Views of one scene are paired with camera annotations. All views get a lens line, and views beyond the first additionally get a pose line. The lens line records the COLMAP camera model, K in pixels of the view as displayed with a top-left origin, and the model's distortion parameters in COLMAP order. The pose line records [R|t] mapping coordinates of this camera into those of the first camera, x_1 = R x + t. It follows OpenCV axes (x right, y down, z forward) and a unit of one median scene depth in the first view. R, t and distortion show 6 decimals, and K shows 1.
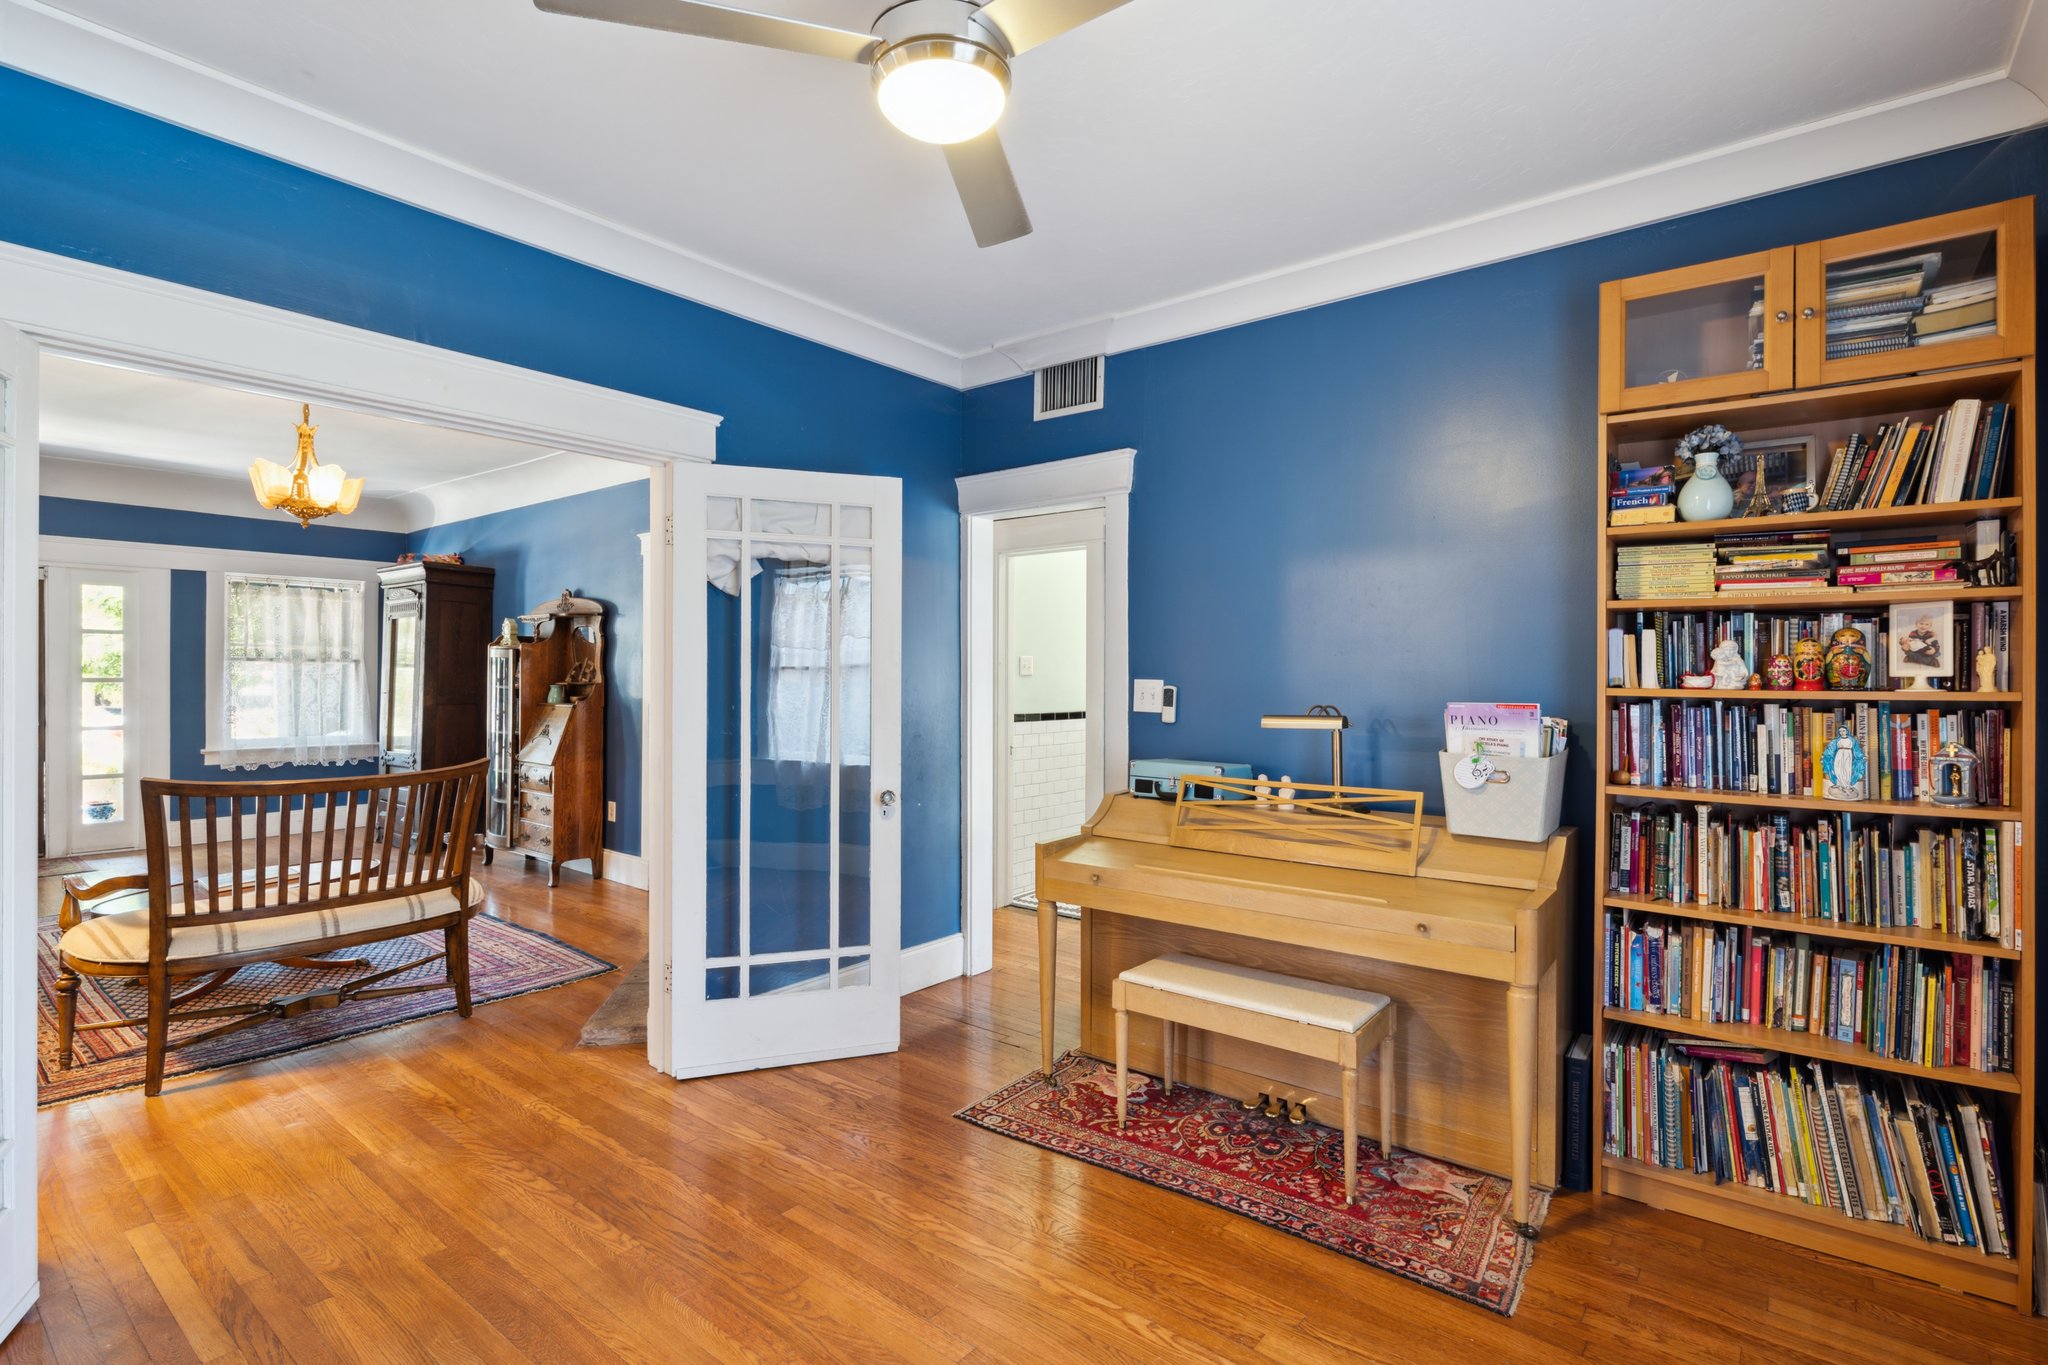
lens RADIAL K [[981.7, 0, 1020.8], [0, 981.7, 673.8], [0, 0, 1]] dist [-0.000297, 0.000212]
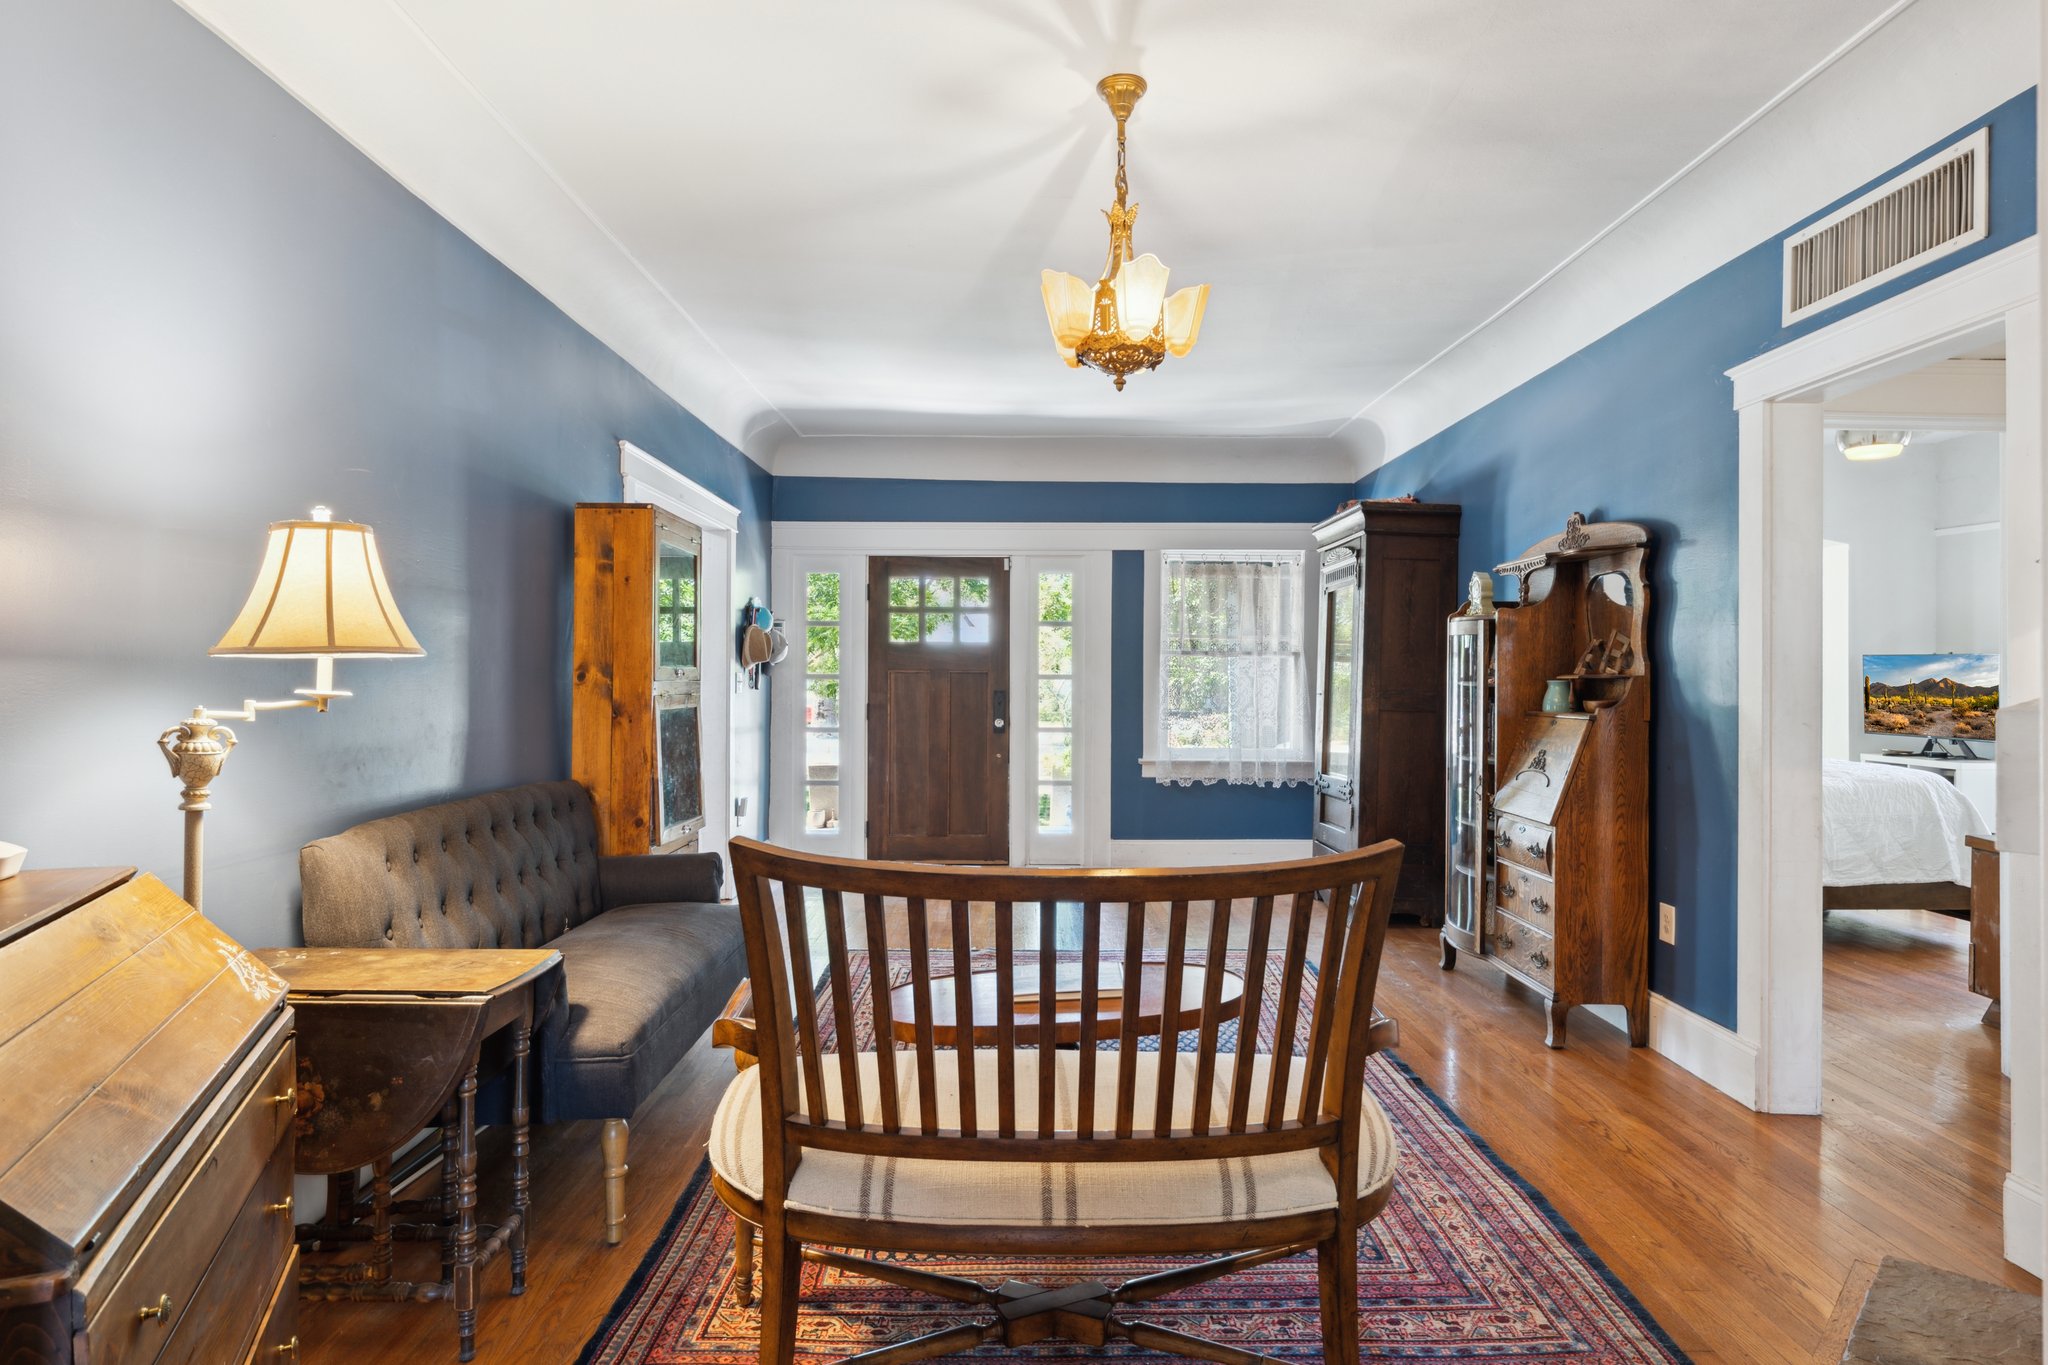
lens RADIAL K [[1107.3, 0, 1029.6], [0, 1107.3, 673.6], [0, 0, 1]] dist [0.005895, -0.001286]
pose [[0.637173, -0.005852, -0.770699, -0.175178], [-0.001241, 0.999962, -0.008619, 0.013579], [0.770720, 0.006449, 0.637141, 0.358431]]
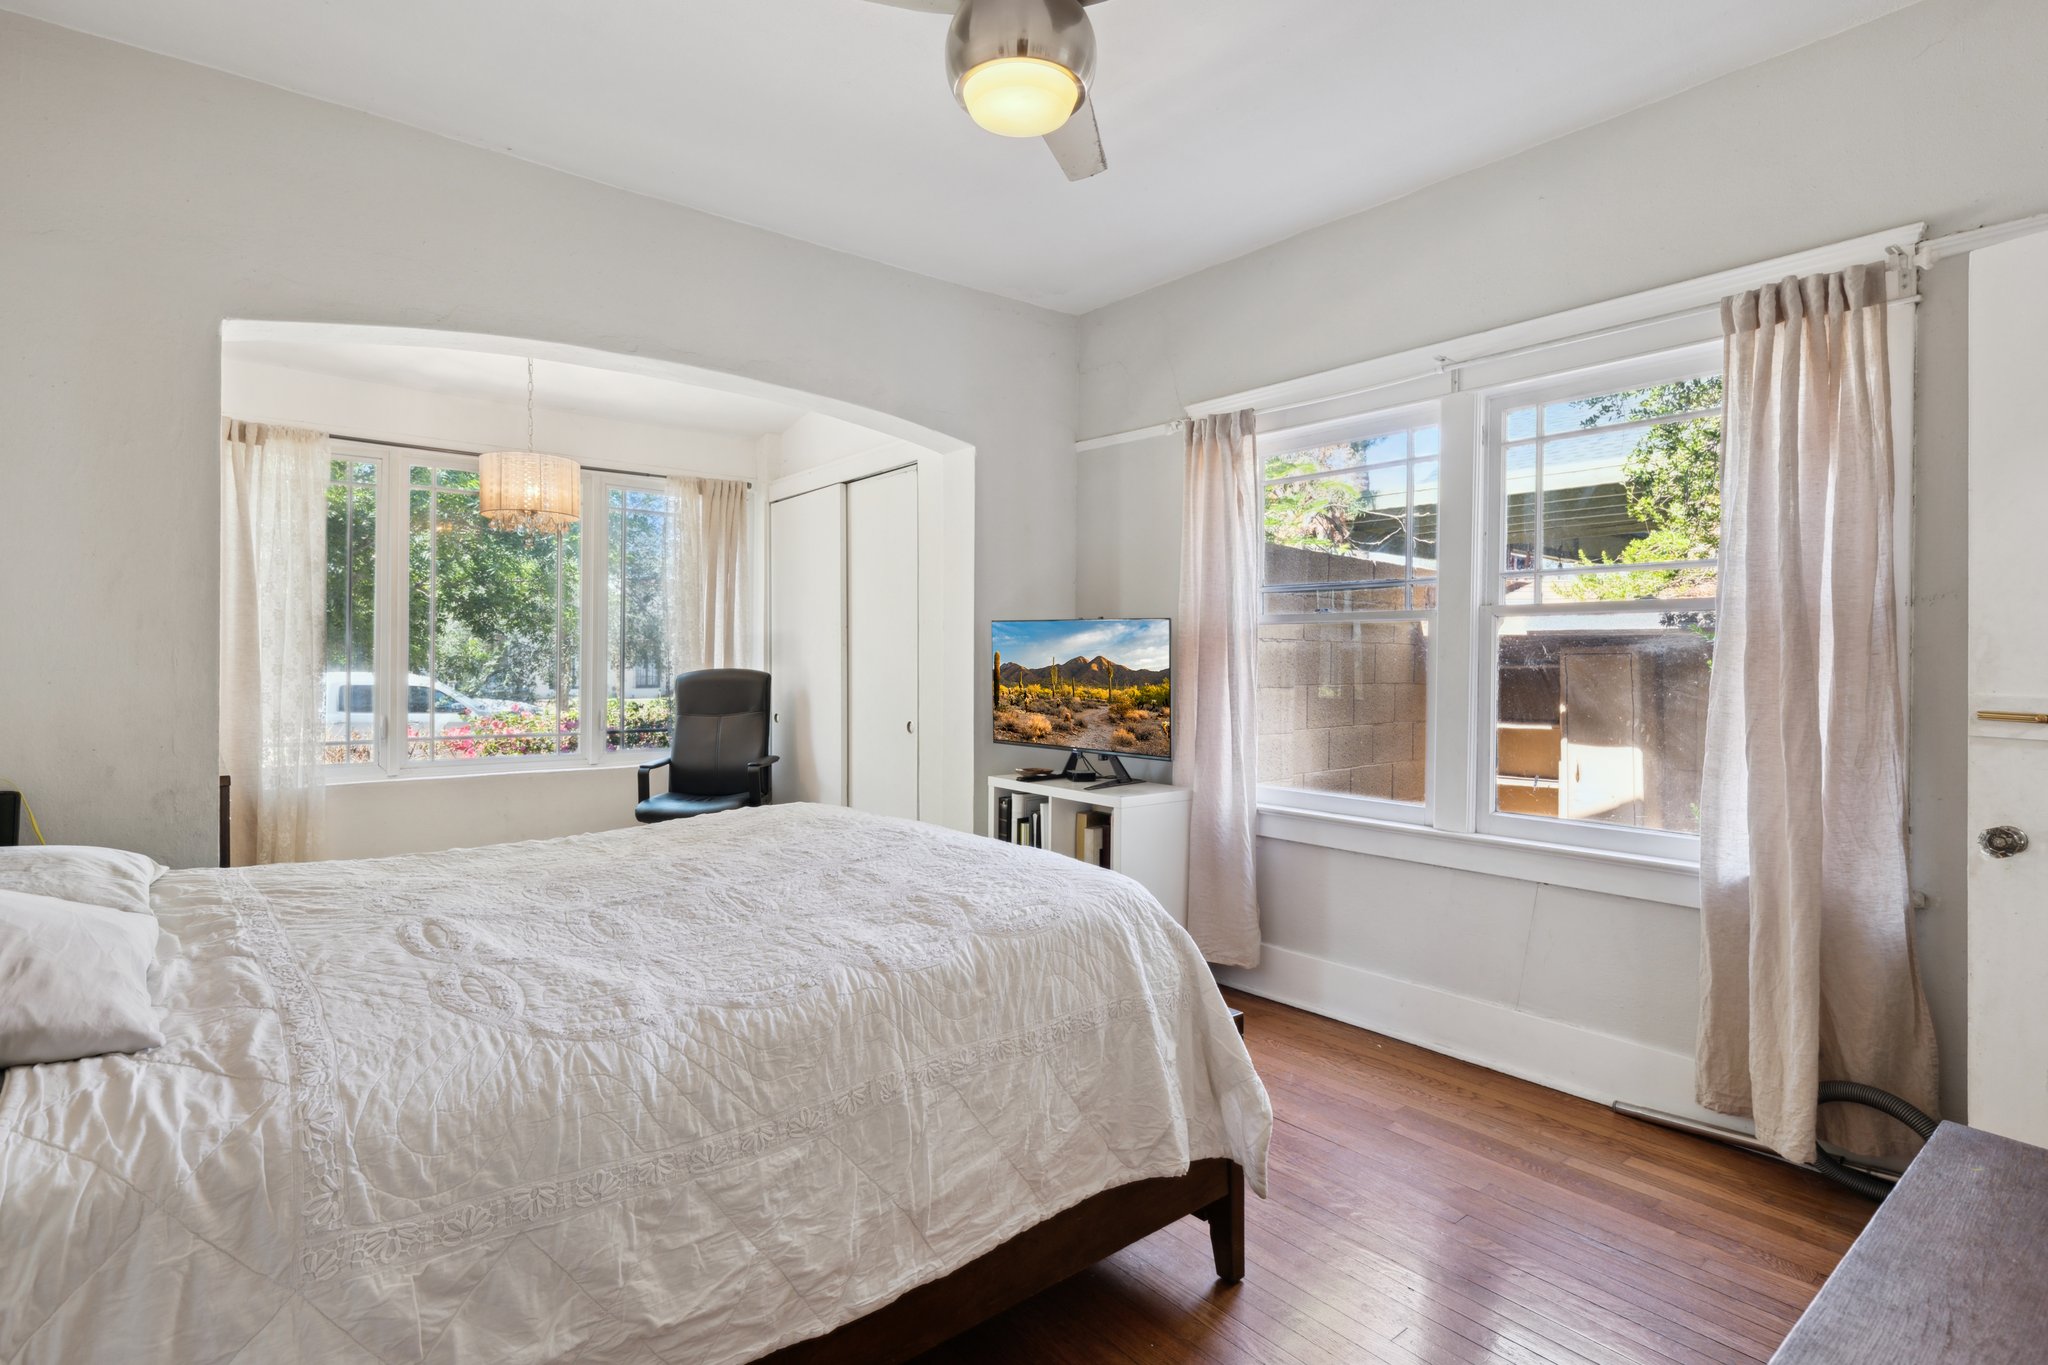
lens RADIAL K [[981.7, 0, 1021.3], [0, 981.7, 666.0], [0, 0, 1]] dist [-0.000297, 0.000212]
pose [[0.980033, 0.004794, -0.198776, -0.300647], [-0.004224, 0.999986, 0.003292, 0.012534], [0.198789, -0.002386, 0.980039, 0.870144]]
